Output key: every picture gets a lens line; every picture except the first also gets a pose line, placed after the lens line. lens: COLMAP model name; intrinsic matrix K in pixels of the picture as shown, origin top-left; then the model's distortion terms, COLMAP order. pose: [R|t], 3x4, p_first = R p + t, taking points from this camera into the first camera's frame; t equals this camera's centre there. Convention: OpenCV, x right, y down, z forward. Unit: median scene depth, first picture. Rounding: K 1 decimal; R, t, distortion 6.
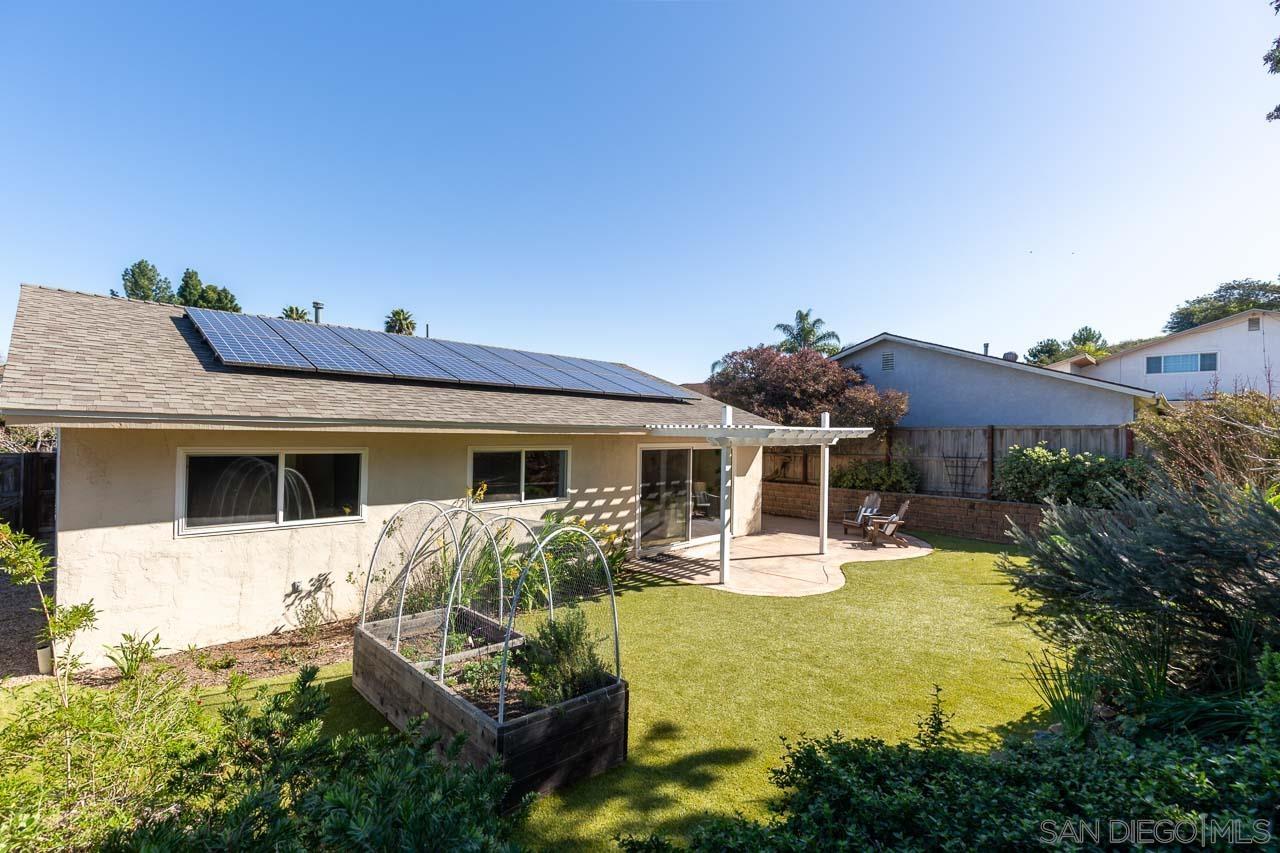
lens RADIAL K [[572.7, 0, 632.3], [0, 572.7, 428.1], [0, 0, 1]] dist [0.007390, -0.000189]
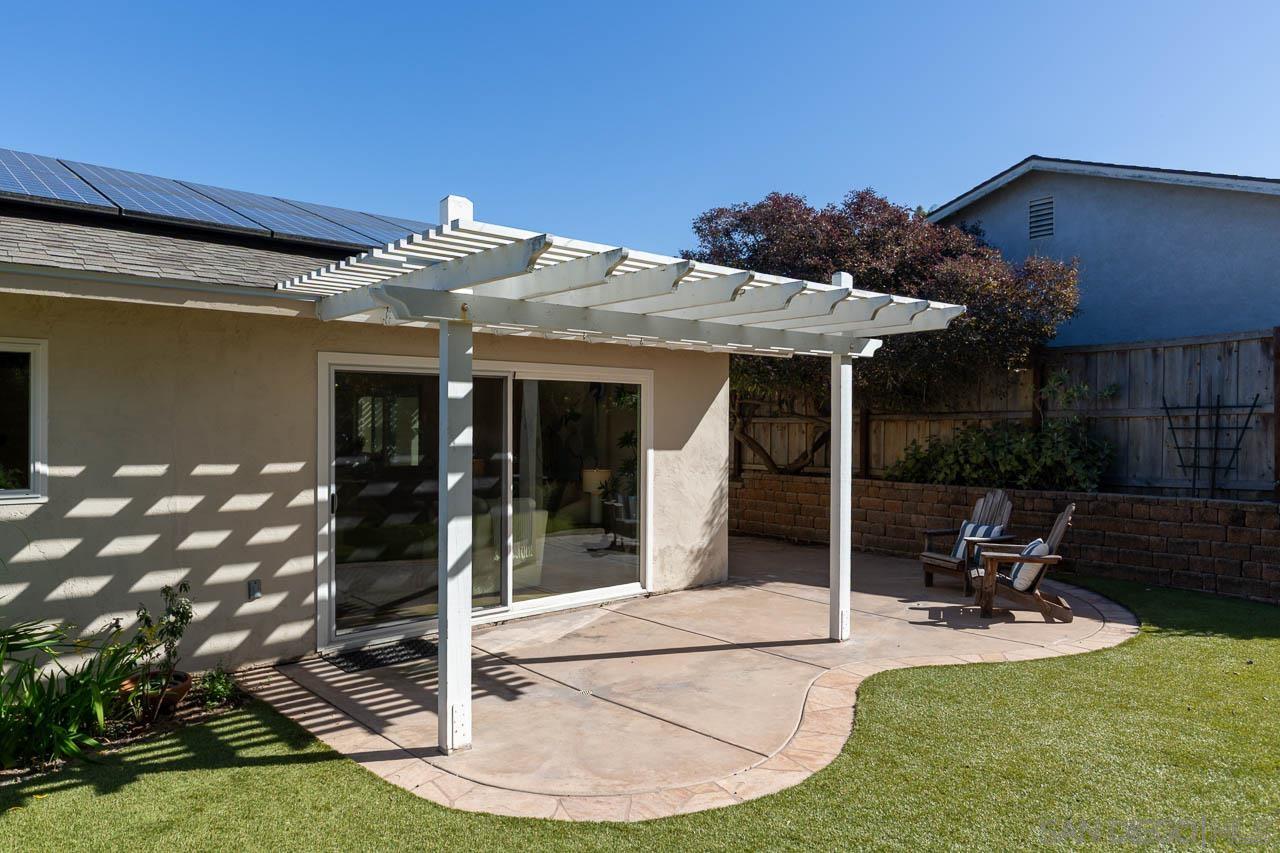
lens RADIAL K [[826.1, 0, 640.0], [0, 826.1, 426.5], [0, 0, 1]] dist [0.029607, -0.026162]
pose [[0.997732, -0.009738, -0.066598, 0.216302], [0.010265, 0.999919, 0.007582, 0.063965], [0.066519, -0.008248, 0.997751, 0.397473]]
